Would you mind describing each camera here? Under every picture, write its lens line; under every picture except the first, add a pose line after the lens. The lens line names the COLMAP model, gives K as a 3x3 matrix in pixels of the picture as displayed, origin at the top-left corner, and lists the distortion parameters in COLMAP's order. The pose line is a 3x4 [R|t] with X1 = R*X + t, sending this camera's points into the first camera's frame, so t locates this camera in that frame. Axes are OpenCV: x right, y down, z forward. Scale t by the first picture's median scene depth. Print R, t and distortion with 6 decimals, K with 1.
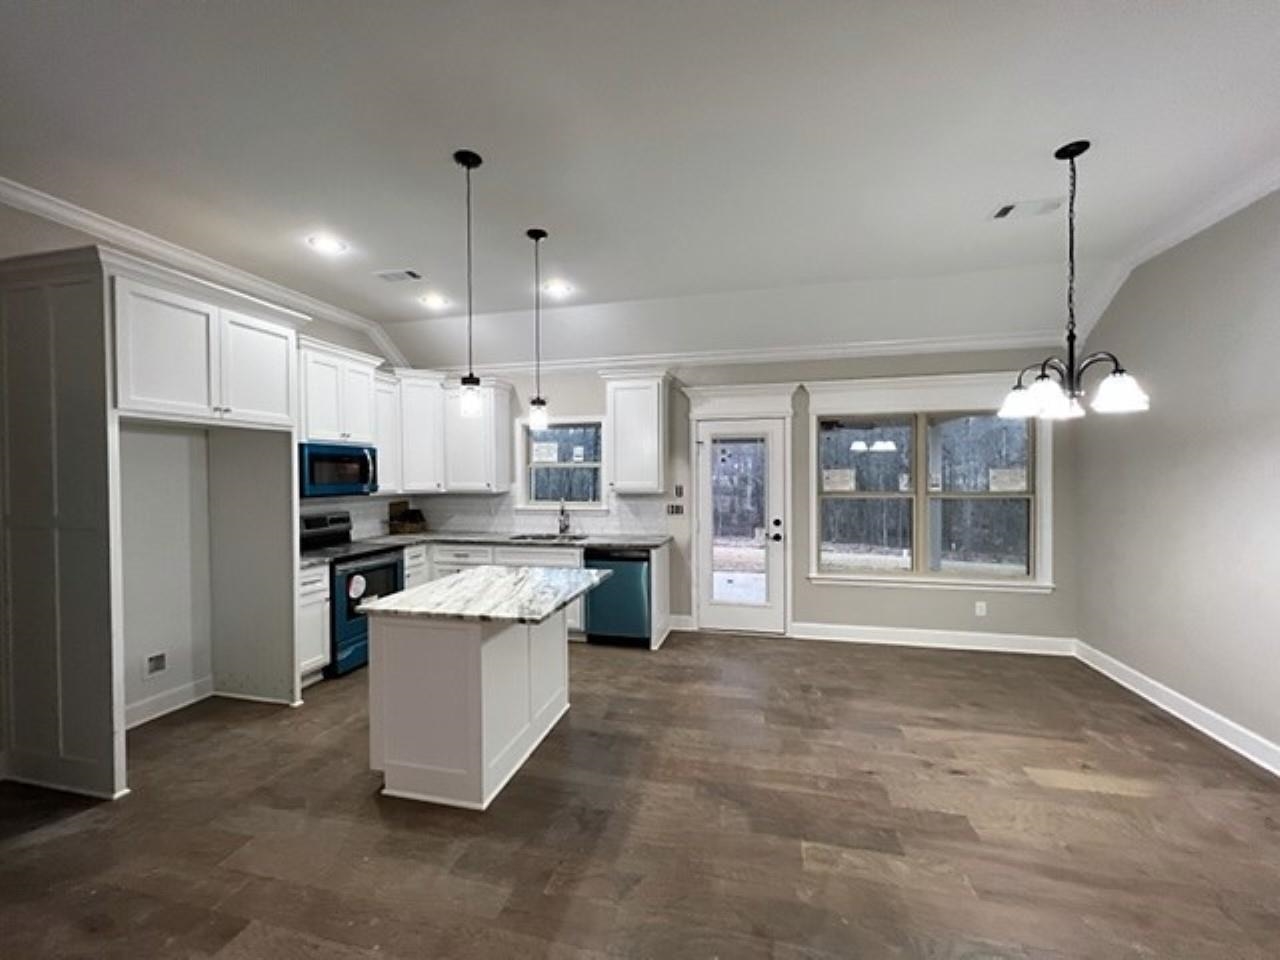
lens RADIAL K [[513.0, 0, 635.8], [0, 513.0, 479.9], [0, 0, 1]] dist [0.004367, -0.000446]
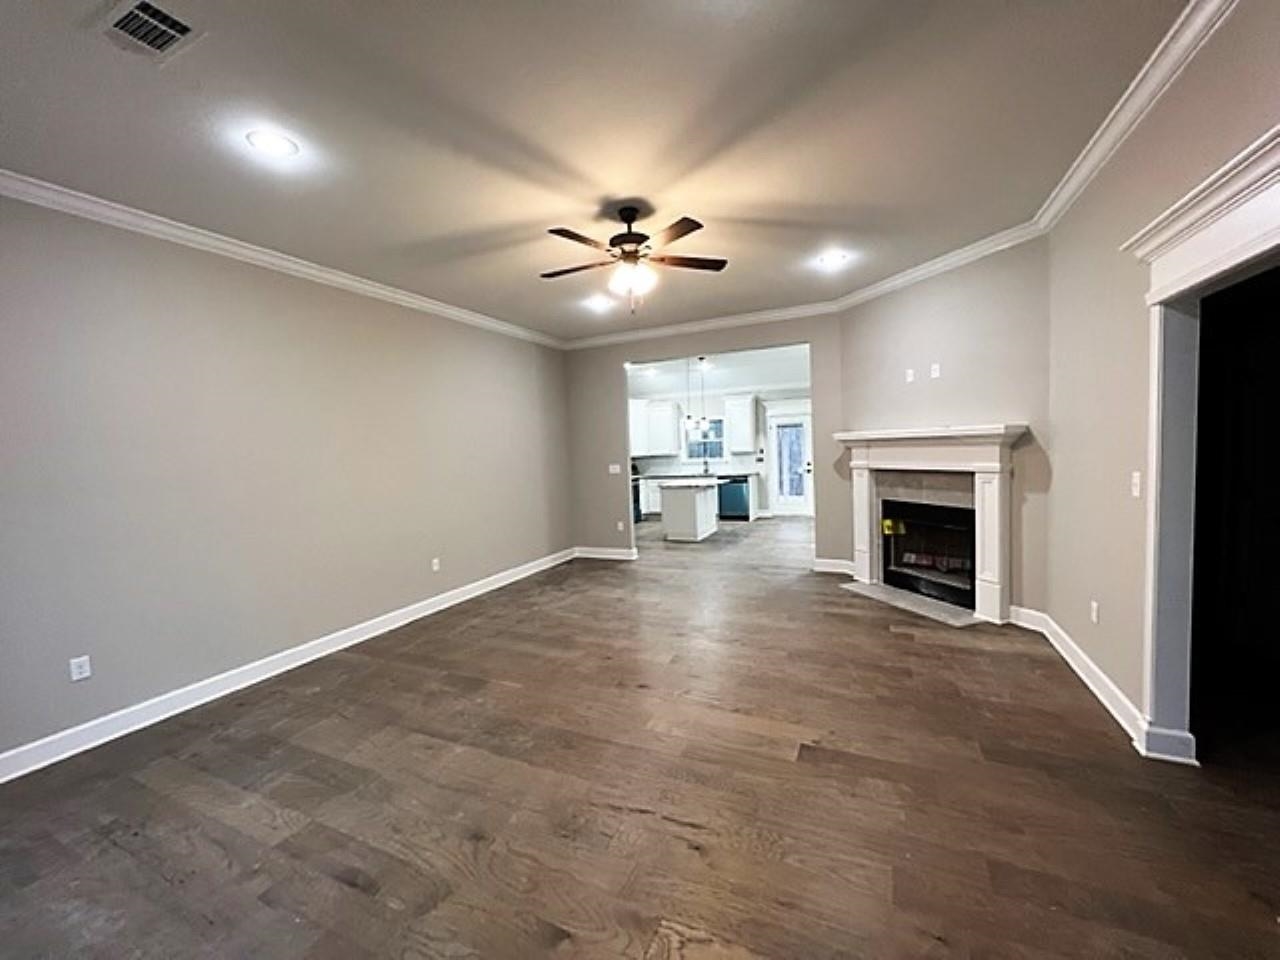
lens RADIAL K [[513.0, 0, 644.3], [0, 513.0, 484.7], [0, 0, 1]] dist [0.004367, -0.000446]
pose [[0.983708, -0.024578, -0.178087, -0.018102], [0.037752, 0.996764, 0.070968, -0.008459], [0.175767, -0.076535, 0.981452, -1.267199]]
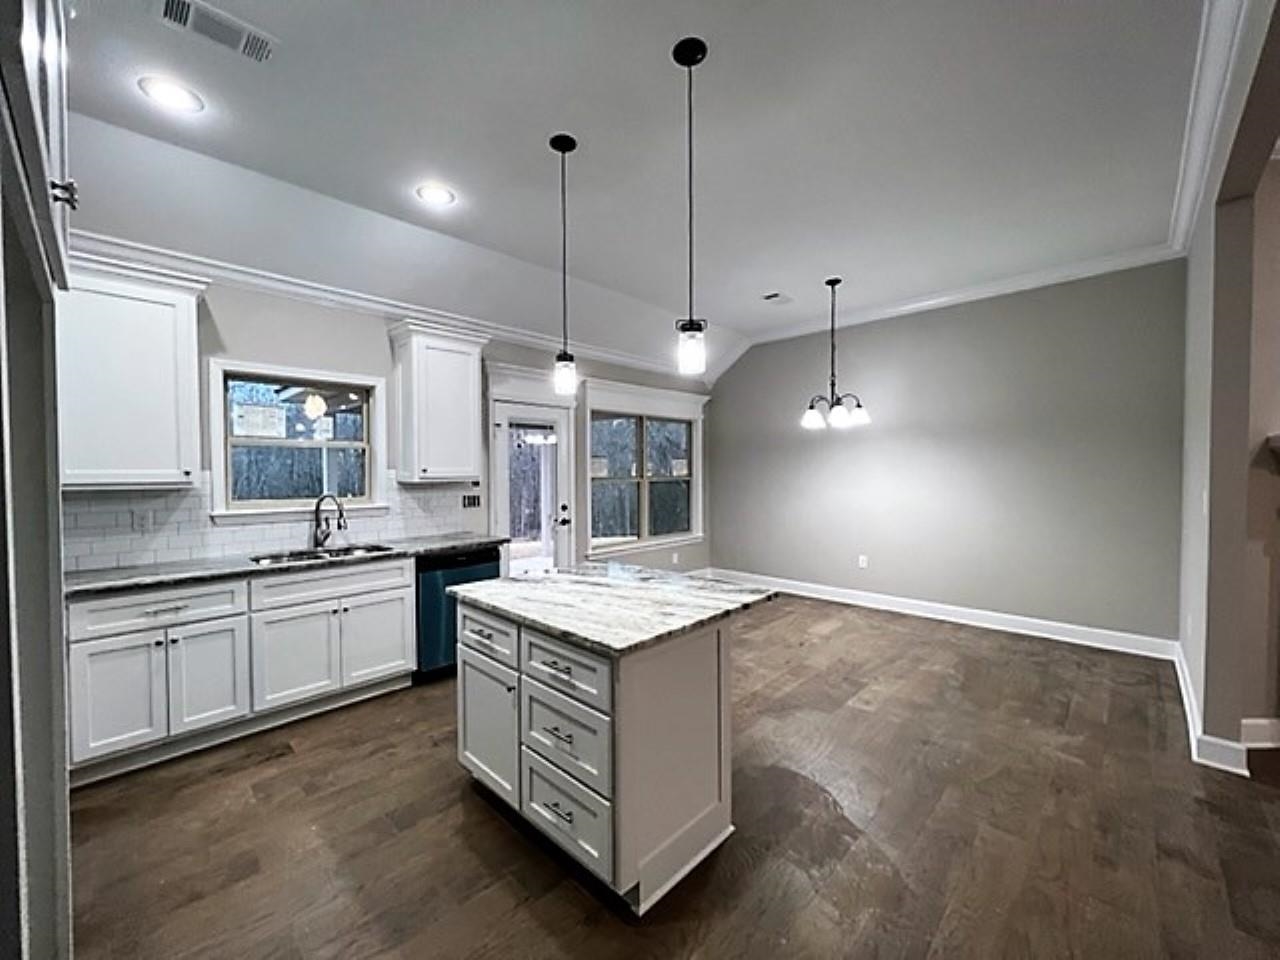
lens RADIAL K [[513.0, 0, 642.1], [0, 513.0, 477.6], [0, 0, 1]] dist [0.004367, -0.000446]
pose [[0.503428, -0.009033, 0.863990, -0.572048], [0.014272, 0.999896, 0.002138, 0.023043], [-0.863920, 0.011254, 0.503504, 0.353749]]
